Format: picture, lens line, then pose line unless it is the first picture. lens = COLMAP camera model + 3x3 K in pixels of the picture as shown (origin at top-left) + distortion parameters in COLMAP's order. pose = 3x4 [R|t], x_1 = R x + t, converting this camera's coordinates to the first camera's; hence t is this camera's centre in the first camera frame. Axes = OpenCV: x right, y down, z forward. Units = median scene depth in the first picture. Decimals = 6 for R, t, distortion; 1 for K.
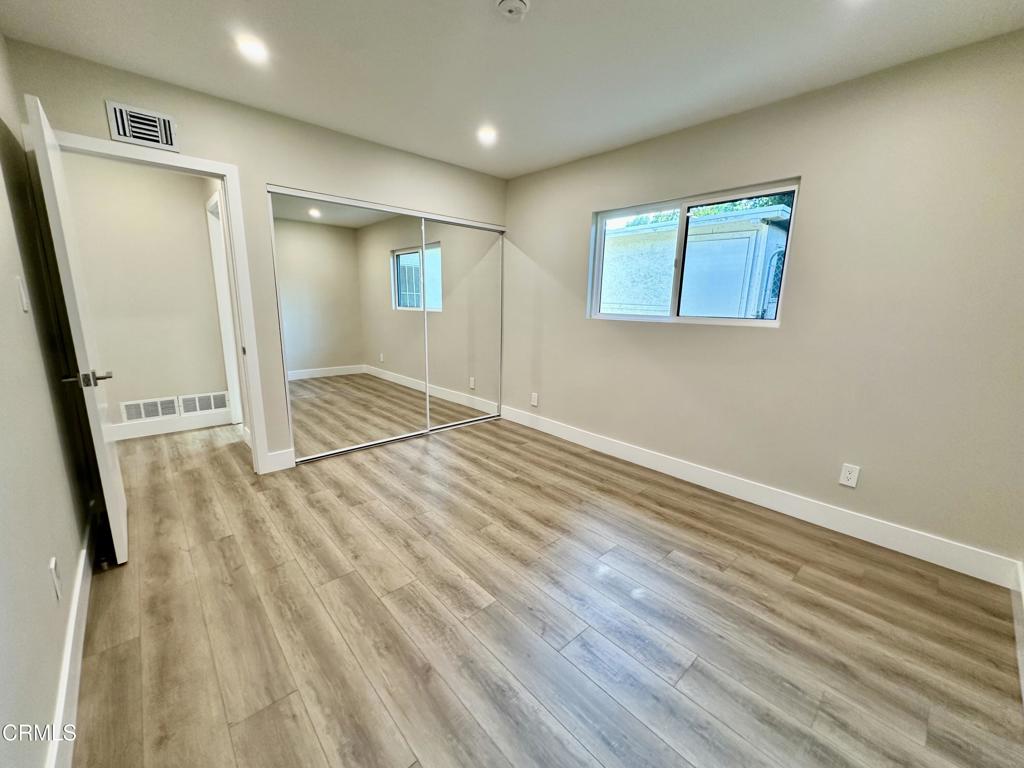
lens RADIAL K [[408.6, 0, 516.4], [0, 408.6, 387.8], [0, 0, 1]] dist [-0.000754, 0.000578]
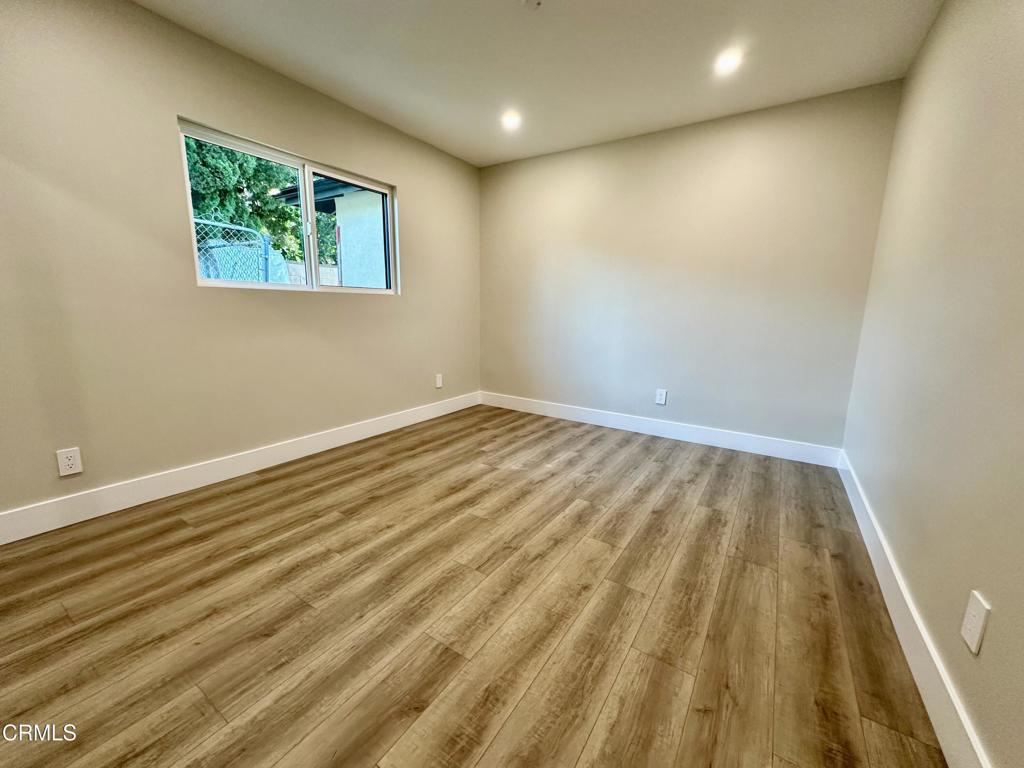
lens RADIAL K [[408.6, 0, 514.0], [0, 408.6, 380.3], [0, 0, 1]] dist [-0.000754, 0.000578]
pose [[-0.244426, -0.190946, 0.950682, -0.990959], [0.180680, 0.954281, 0.238123, -0.154244], [-0.952686, 0.229973, -0.198751, 1.169960]]
